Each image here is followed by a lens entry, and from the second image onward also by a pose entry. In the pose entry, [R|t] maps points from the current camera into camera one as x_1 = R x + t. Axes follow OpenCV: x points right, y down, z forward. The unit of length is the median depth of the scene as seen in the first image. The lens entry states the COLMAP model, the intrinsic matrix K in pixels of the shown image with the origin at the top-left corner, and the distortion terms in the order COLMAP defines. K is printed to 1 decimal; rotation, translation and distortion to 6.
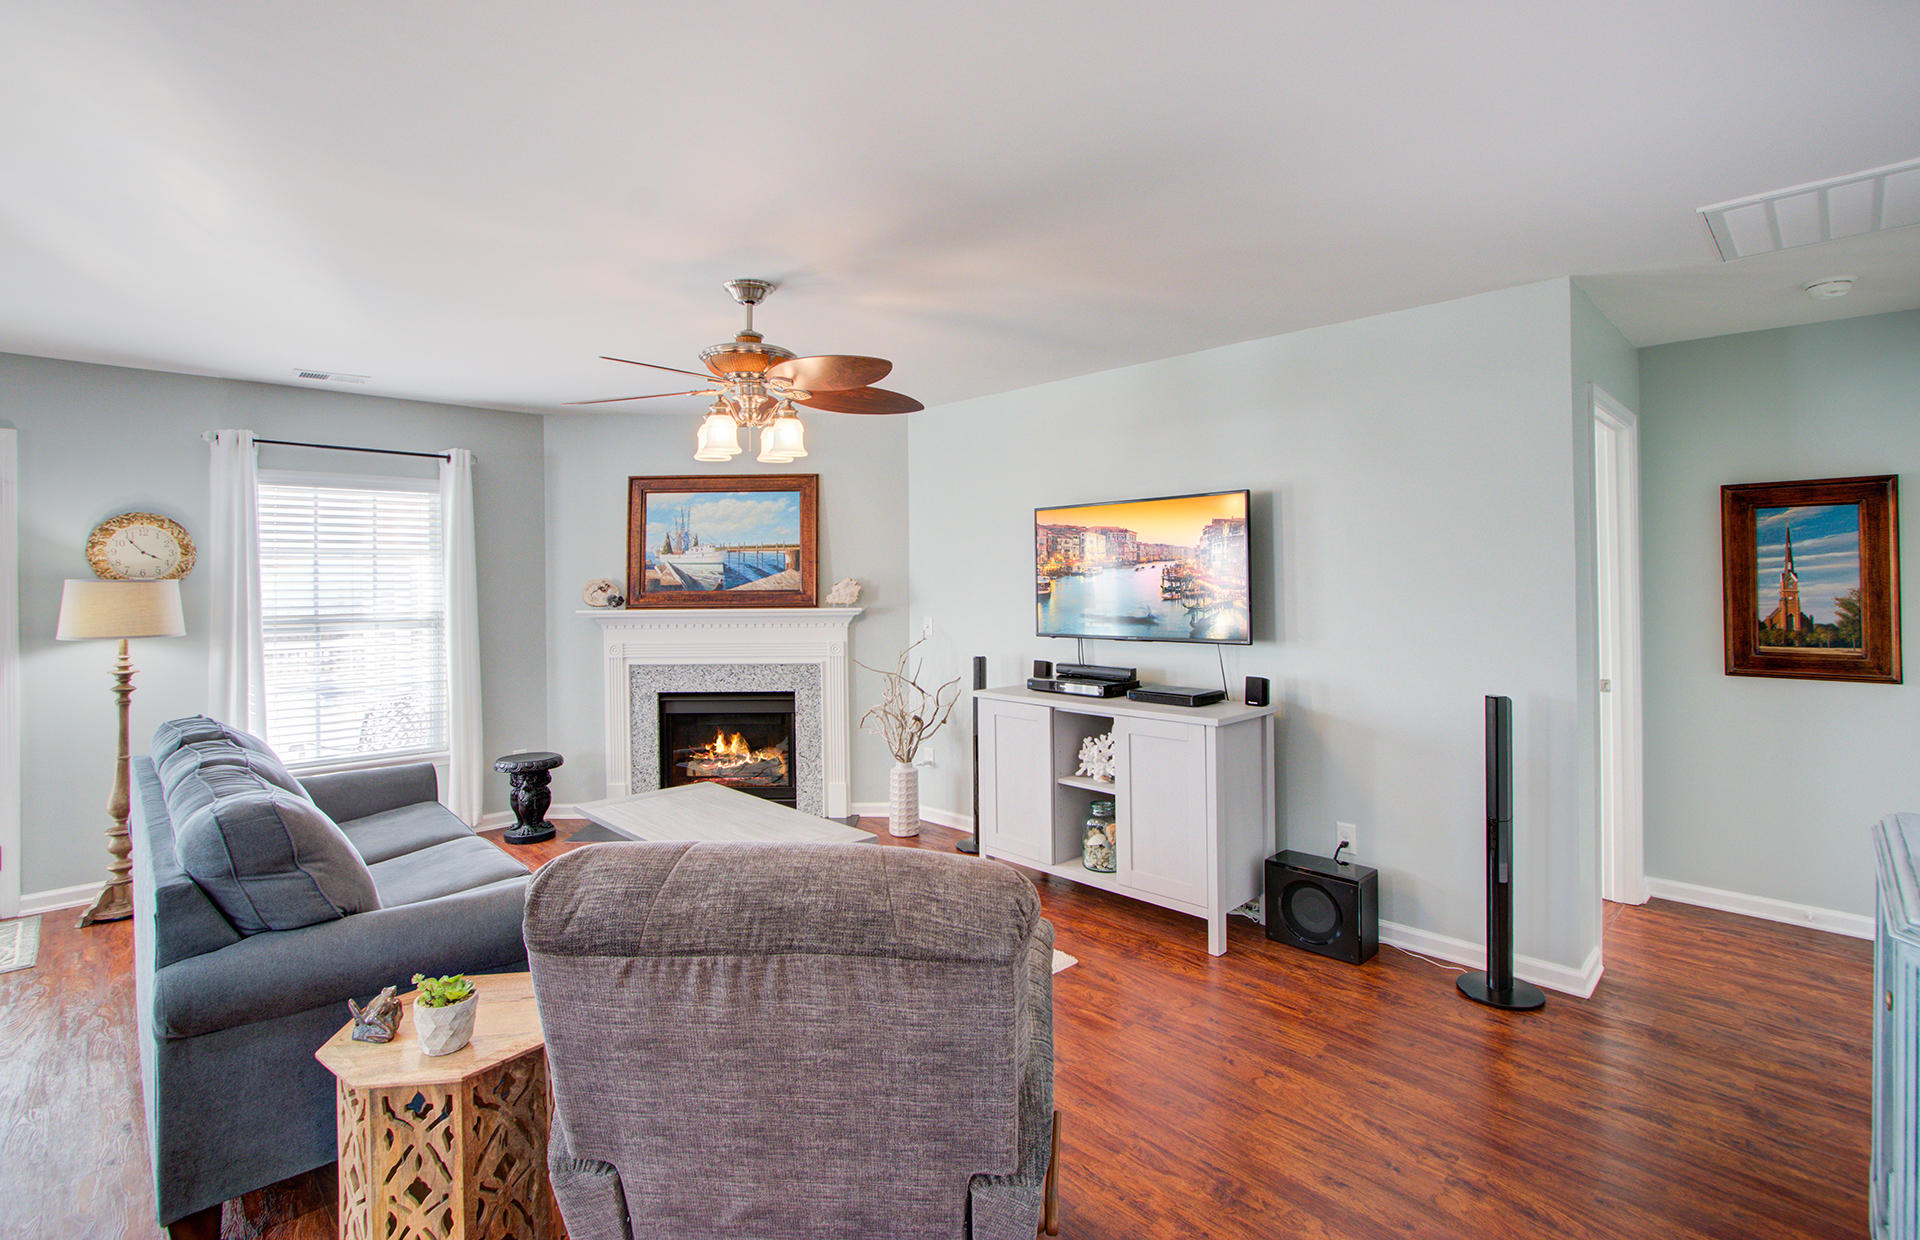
lens RADIAL K [[893.6, 0, 1010.4], [0, 893.6, 579.3], [0, 0, 1]] dist [-0.001859, -0.000338]
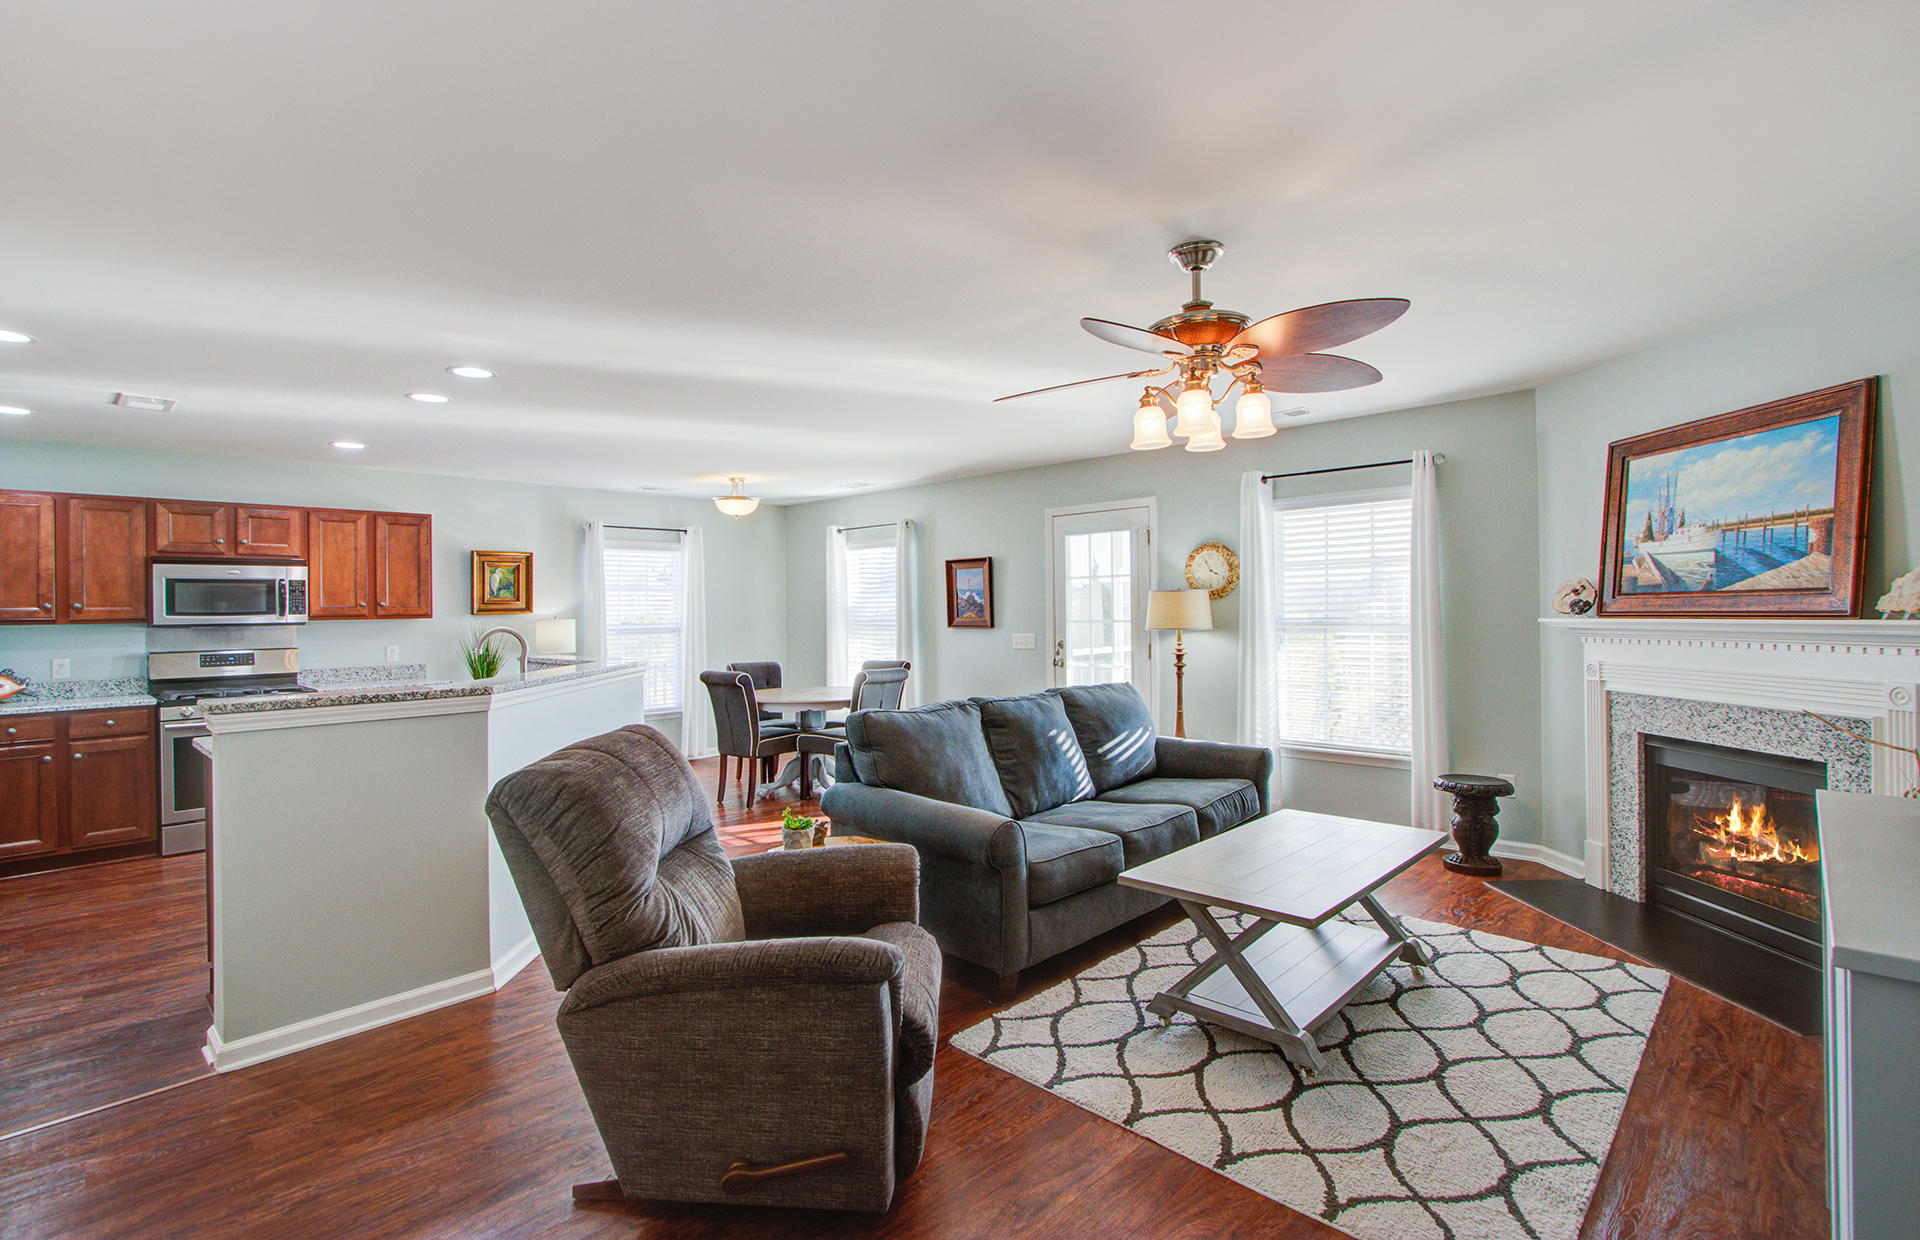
lens RADIAL K [[910.8, 0, 882.7], [0, 910.8, 611.5], [0, 0, 1]] dist [0.002076, 0.000173]
pose [[-0.034076, 0.006298, -0.999399, 0.371375], [0.015988, 0.999856, 0.005756, 0.014056], [0.999291, -0.015782, -0.034172, 0.411245]]
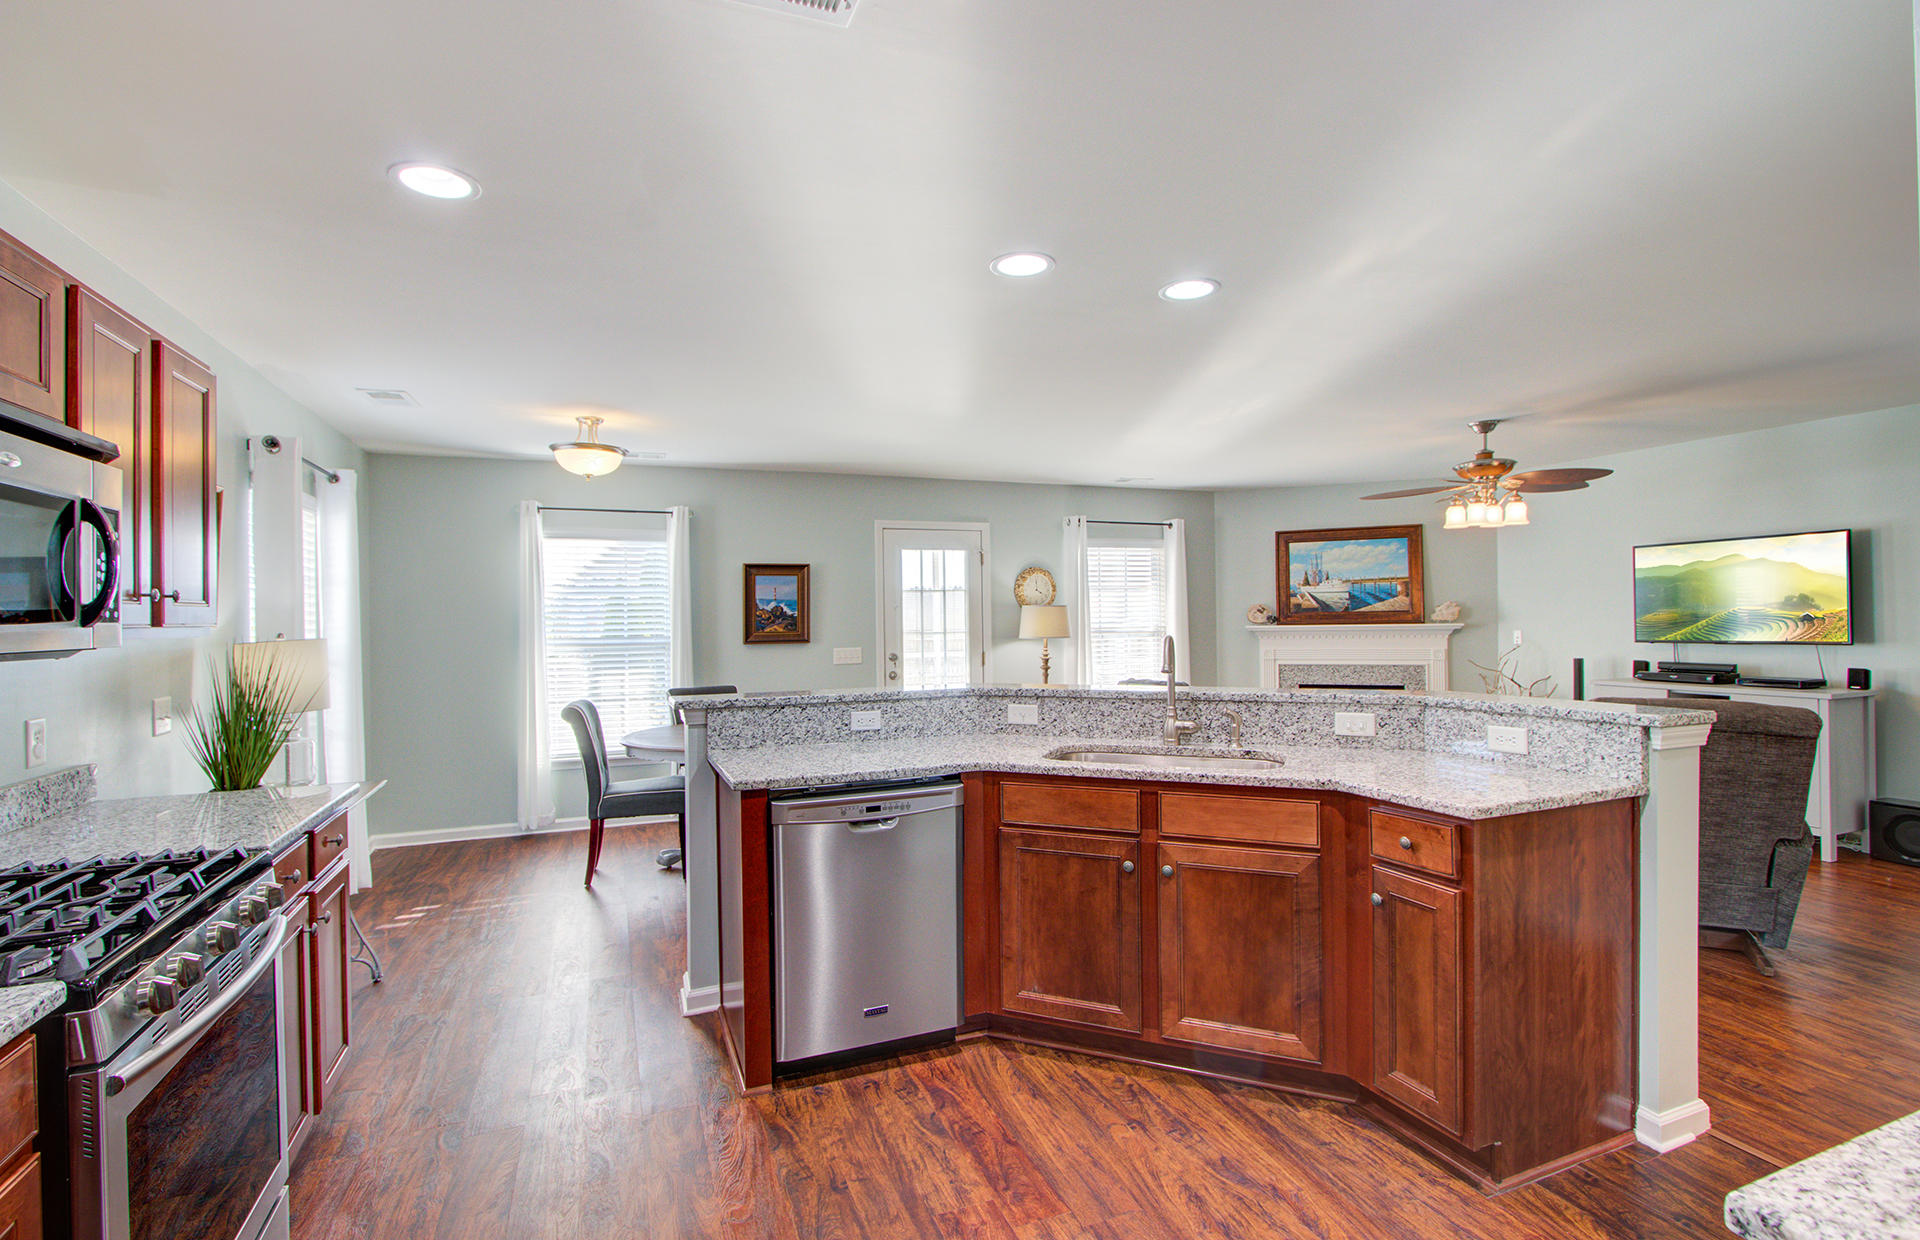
lens RADIAL K [[953.7, 0, 995.4], [0, 953.7, 620.8], [0, 0, 1]] dist [-0.001494, -0.000034]
pose [[0.926691, -0.004464, -0.375798, -0.274325], [0.007781, 0.999943, 0.007311, 0.012103], [0.375744, -0.009699, 0.926673, -0.575471]]
